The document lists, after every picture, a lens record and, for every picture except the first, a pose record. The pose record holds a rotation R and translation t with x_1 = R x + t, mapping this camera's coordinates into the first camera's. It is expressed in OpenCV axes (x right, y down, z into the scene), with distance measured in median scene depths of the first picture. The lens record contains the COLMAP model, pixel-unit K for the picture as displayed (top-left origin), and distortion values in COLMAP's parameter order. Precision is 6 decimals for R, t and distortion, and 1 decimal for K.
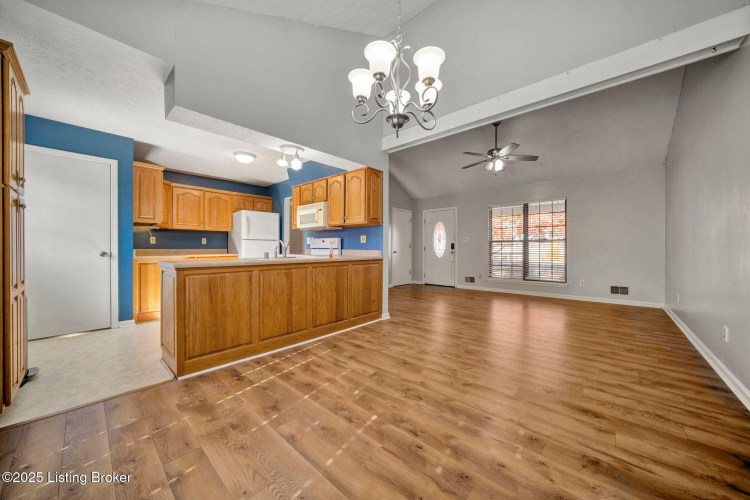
lens RADIAL K [[269.8, 0, 371.2], [0, 269.8, 250.0], [0, 0, 1]] dist [-0.019220, 0.004367]
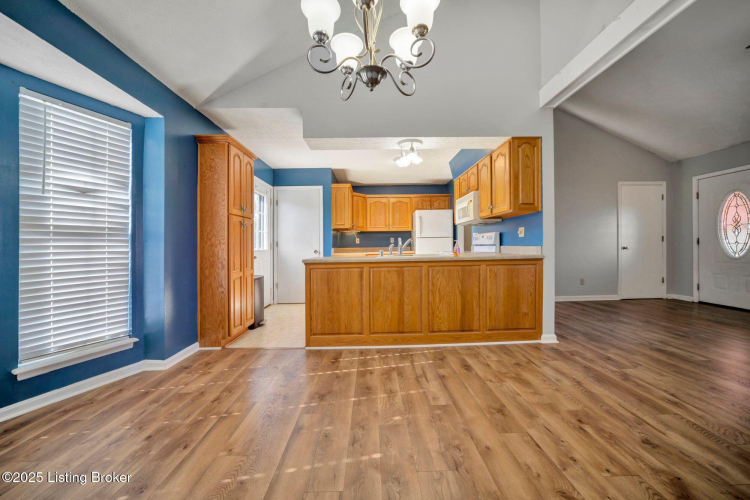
lens RADIAL K [[269.8, 0, 376.4], [0, 269.8, 247.1], [0, 0, 1]] dist [-0.019220, 0.004367]
pose [[0.693248, -0.010985, -0.720615, 0.255107], [0.012238, 0.999919, -0.003470, 0.000041], [0.720595, -0.006413, 0.693327, 0.189954]]
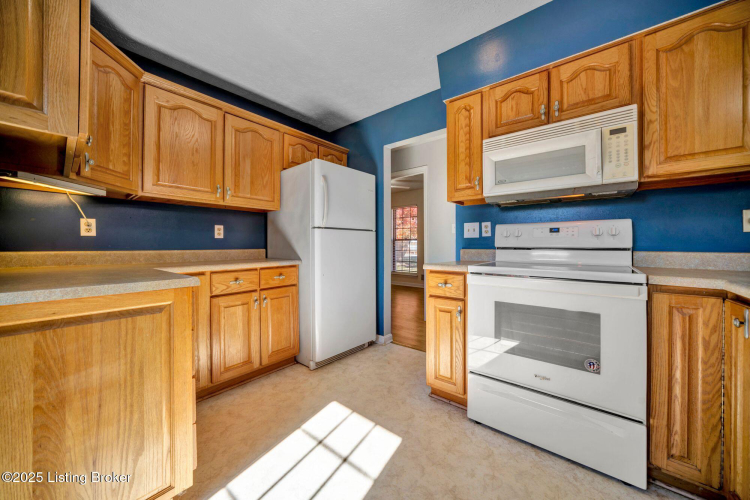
lens RADIAL K [[269.8, 0, 372.8], [0, 269.8, 242.8], [0, 0, 1]] dist [-0.019220, 0.004367]
pose [[0.998606, -0.002691, 0.052721, -0.564082], [0.003429, 0.999897, -0.013920, -0.010958], [-0.052678, 0.014081, 0.998512, 0.778889]]
